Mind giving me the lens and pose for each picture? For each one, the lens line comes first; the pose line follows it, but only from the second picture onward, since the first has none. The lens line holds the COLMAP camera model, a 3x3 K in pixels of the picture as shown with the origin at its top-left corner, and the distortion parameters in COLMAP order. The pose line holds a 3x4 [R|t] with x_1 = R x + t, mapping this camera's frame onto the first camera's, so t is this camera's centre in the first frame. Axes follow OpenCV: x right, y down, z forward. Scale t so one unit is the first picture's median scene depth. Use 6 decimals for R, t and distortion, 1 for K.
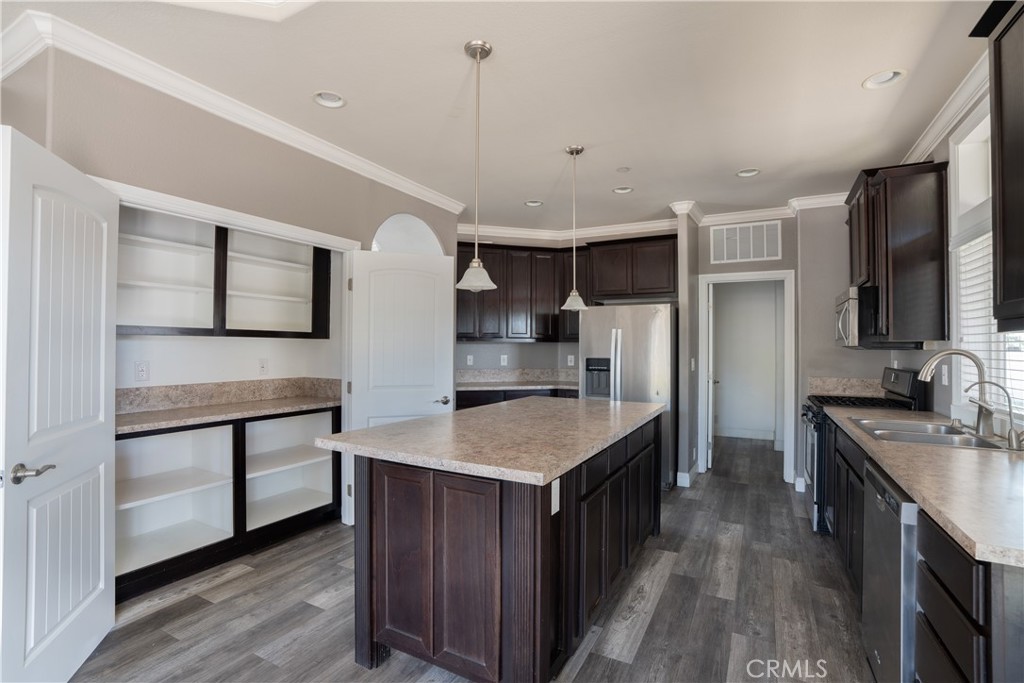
lens RADIAL K [[476.9, 0, 512.0], [0, 476.9, 341.5], [0, 0, 1]] dist [-0.022213, 0.000487]
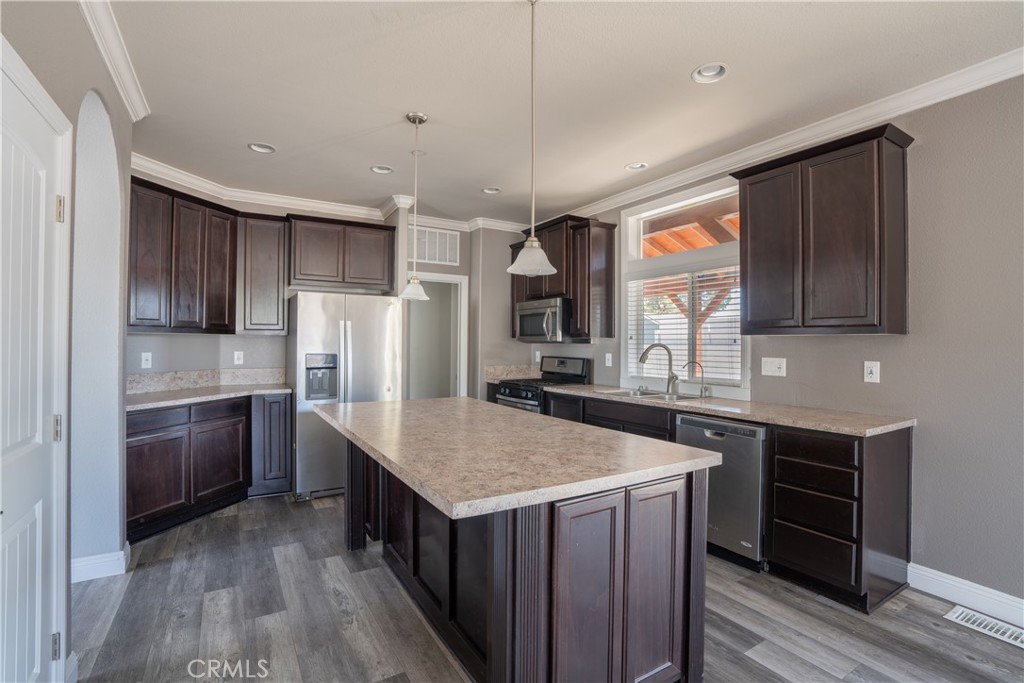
lens RADIAL K [[480.9, 0, 507.8], [0, 480.9, 336.5], [0, 0, 1]] dist [-0.064668, 0.024591]
pose [[0.514591, 0.008492, 0.857394, -0.426316], [-0.014015, 0.999901, -0.001492, 0.000494], [-0.857321, -0.011249, 0.514659, 0.321031]]
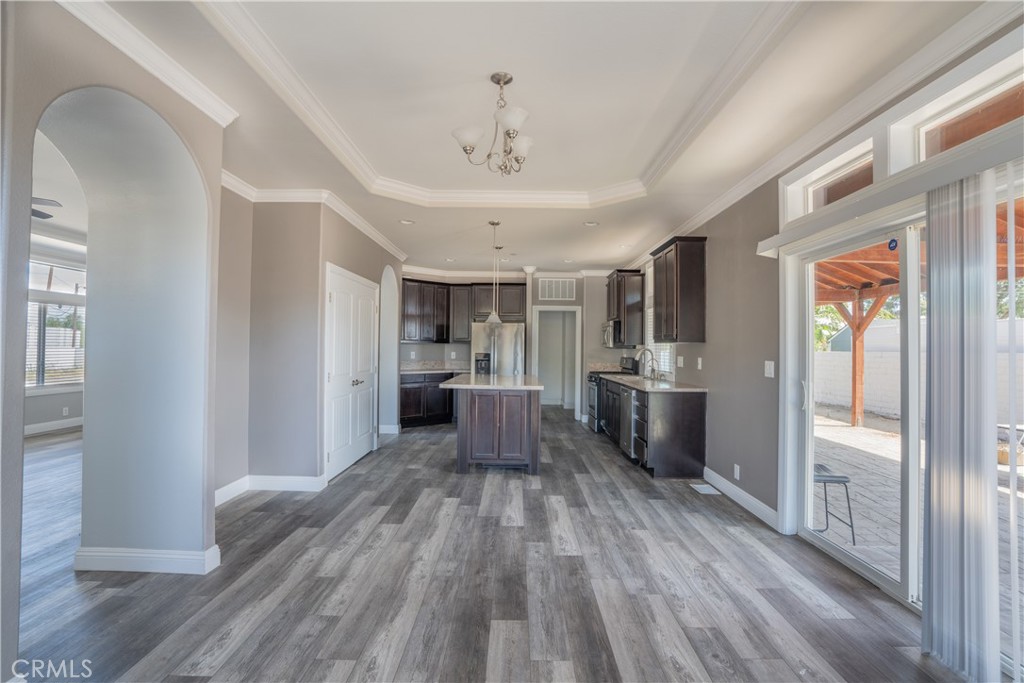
lens RADIAL K [[480.9, 0, 507.8], [0, 480.9, 336.5], [0, 0, 1]] dist [-0.064668, 0.024591]
pose [[0.892033, 0.016234, 0.451678, -0.580355], [-0.012120, 0.999855, -0.011999, -0.005531], [-0.451807, 0.005229, 0.892100, -0.632499]]
